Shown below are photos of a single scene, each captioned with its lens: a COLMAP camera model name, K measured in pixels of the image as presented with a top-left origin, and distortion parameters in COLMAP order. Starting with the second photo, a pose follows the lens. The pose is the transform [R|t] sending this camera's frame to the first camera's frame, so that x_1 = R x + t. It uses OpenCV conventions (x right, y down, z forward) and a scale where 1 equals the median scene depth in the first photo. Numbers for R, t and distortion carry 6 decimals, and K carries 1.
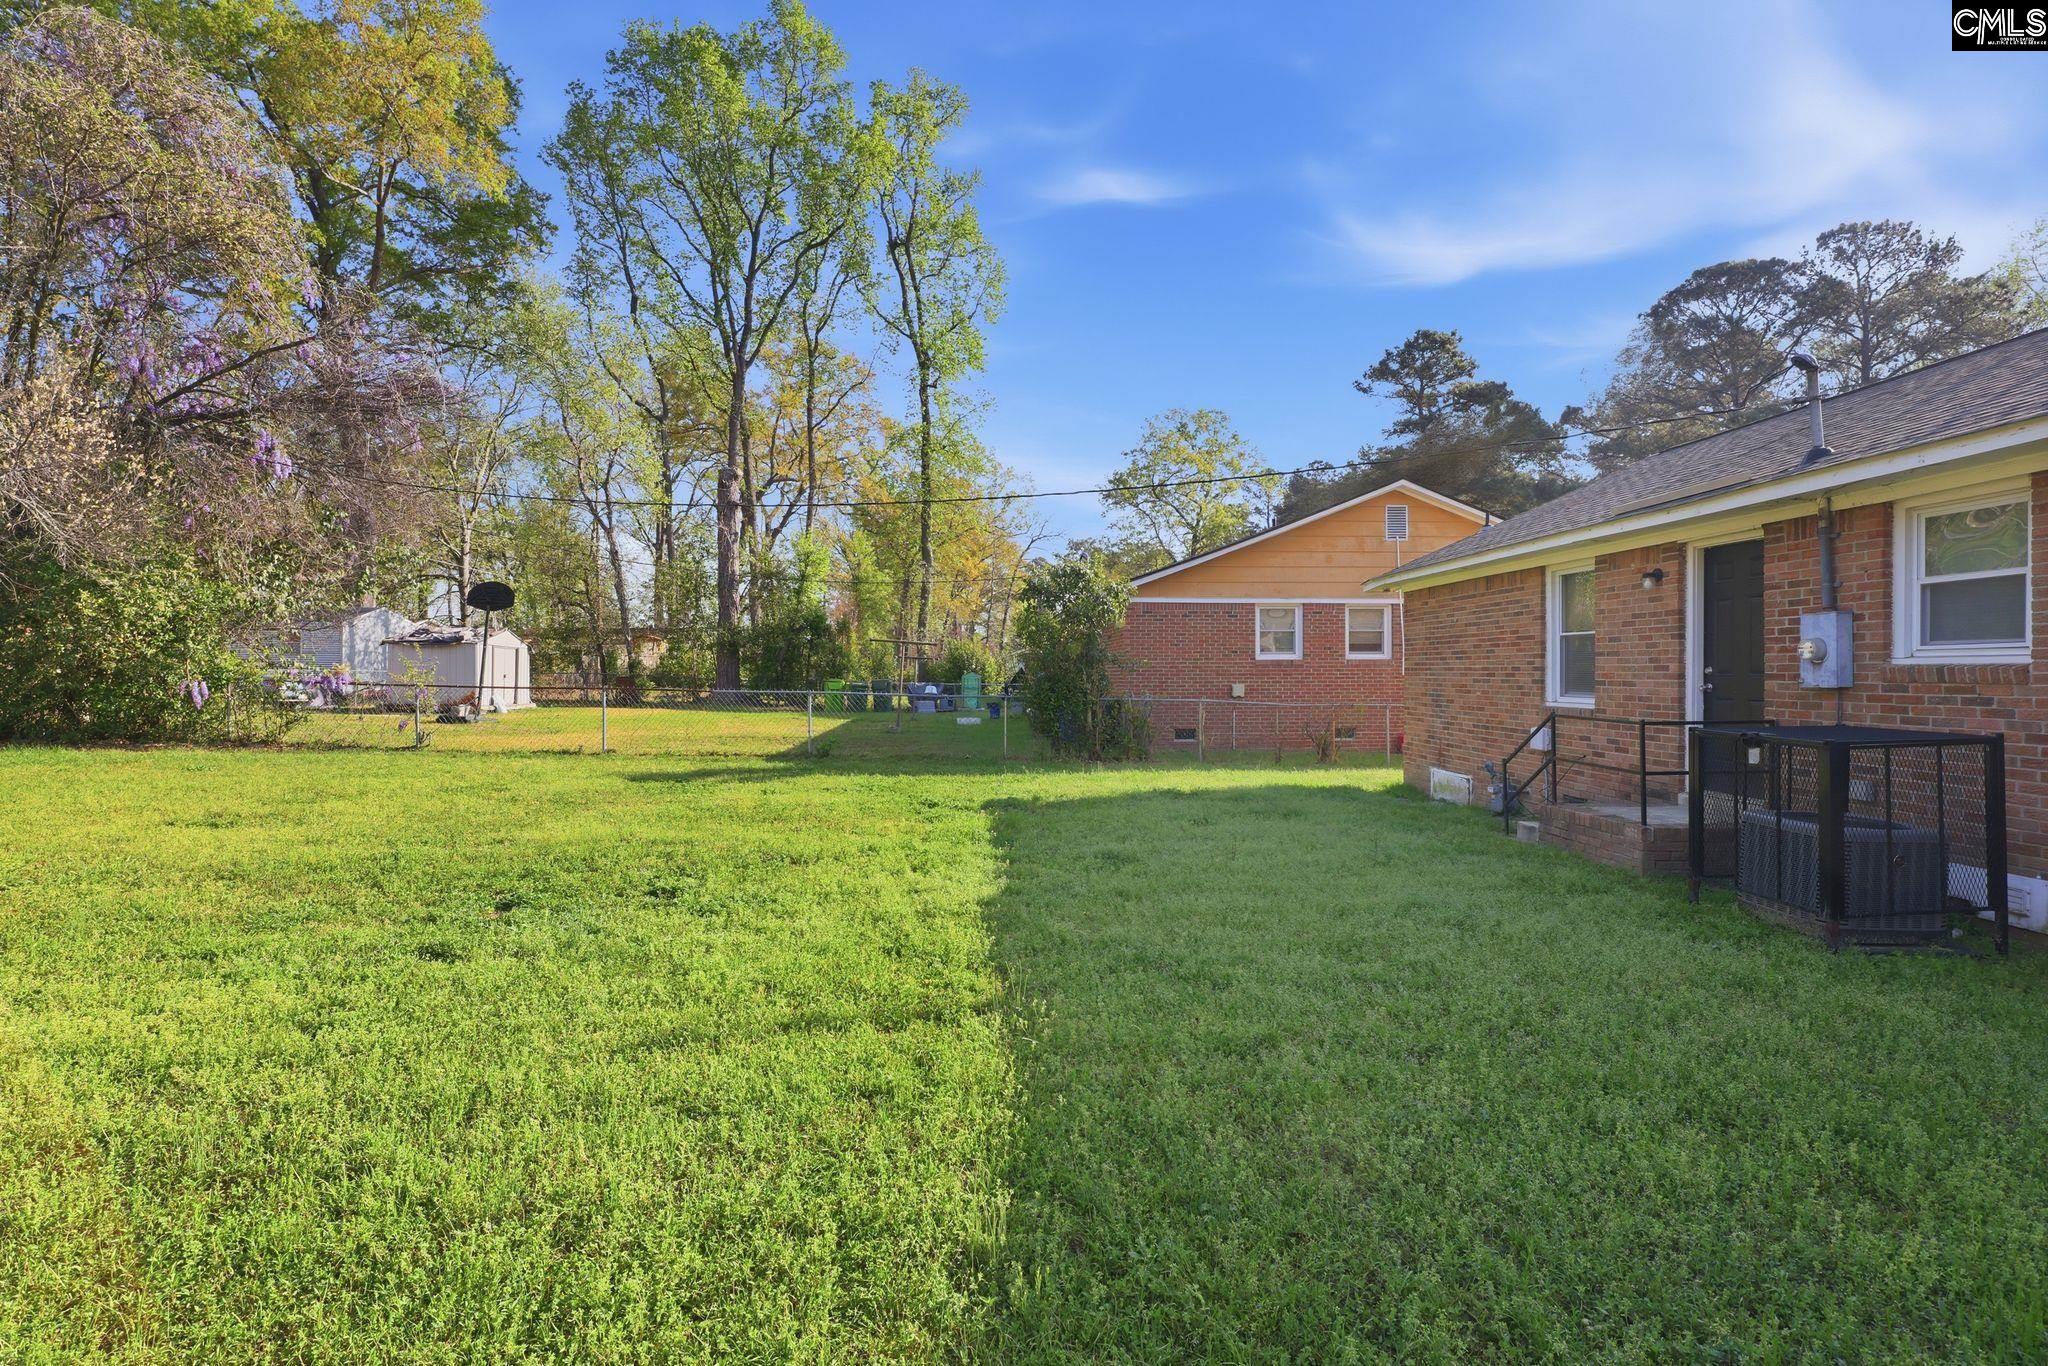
lens RADIAL K [[999.7, 0, 1023.2], [0, 999.7, 676.1], [0, 0, 1]] dist [-0.000383, -0.000430]
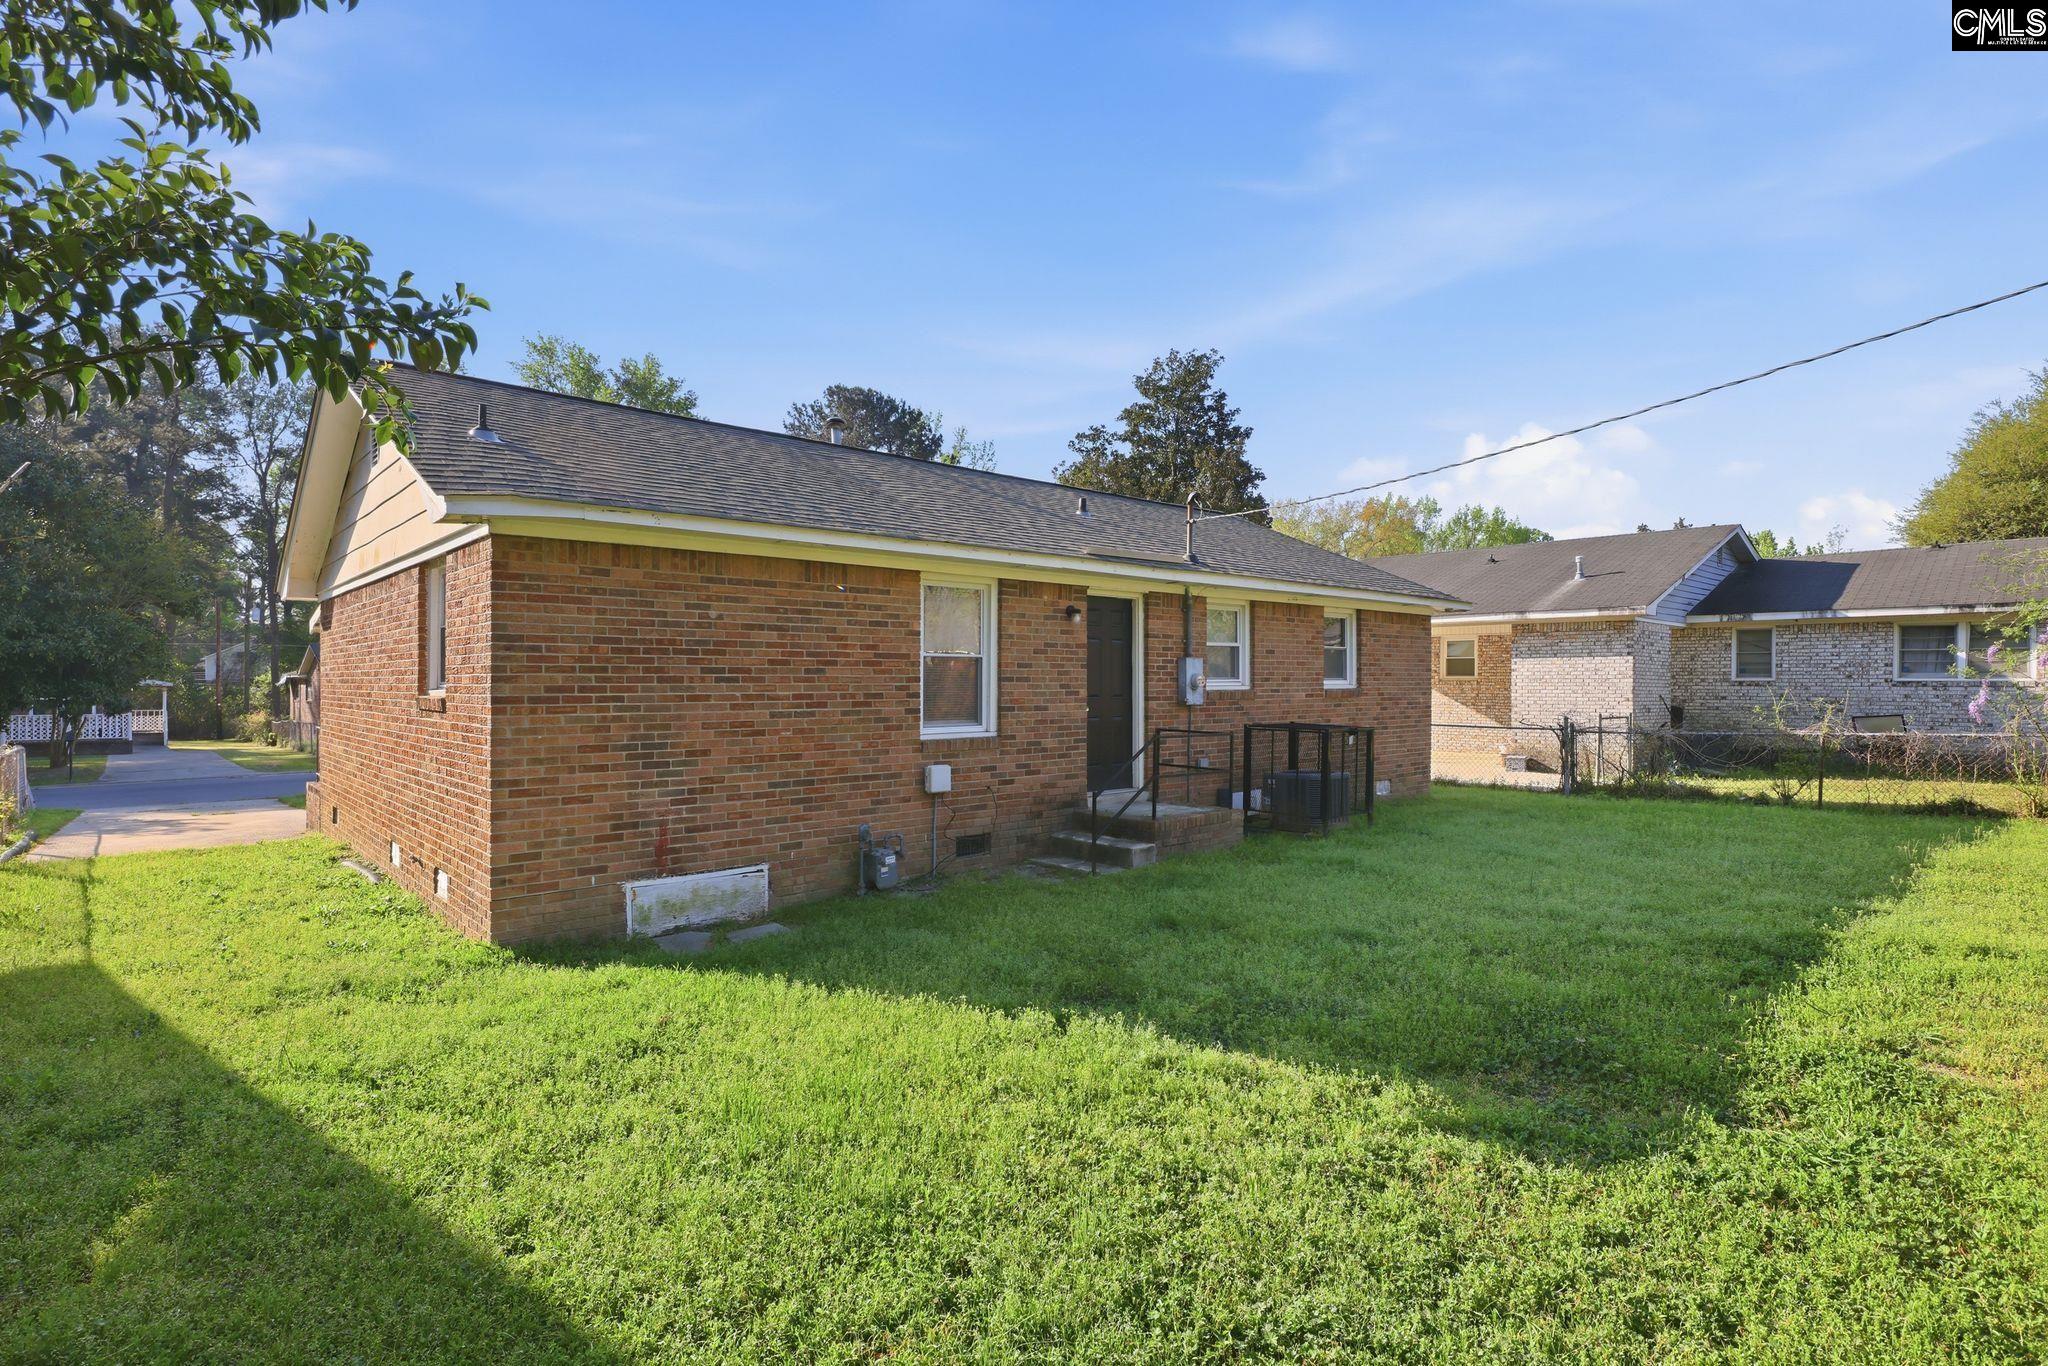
lens RADIAL K [[999.7, 0, 1023.1], [0, 999.7, 676.3], [0, 0, 1]] dist [-0.000383, -0.000430]
pose [[-0.641709, -0.003276, 0.766941, -0.191999], [-0.001433, 0.999994, 0.003073, -0.029135], [-0.766947, 0.000872, -0.641710, 1.665963]]
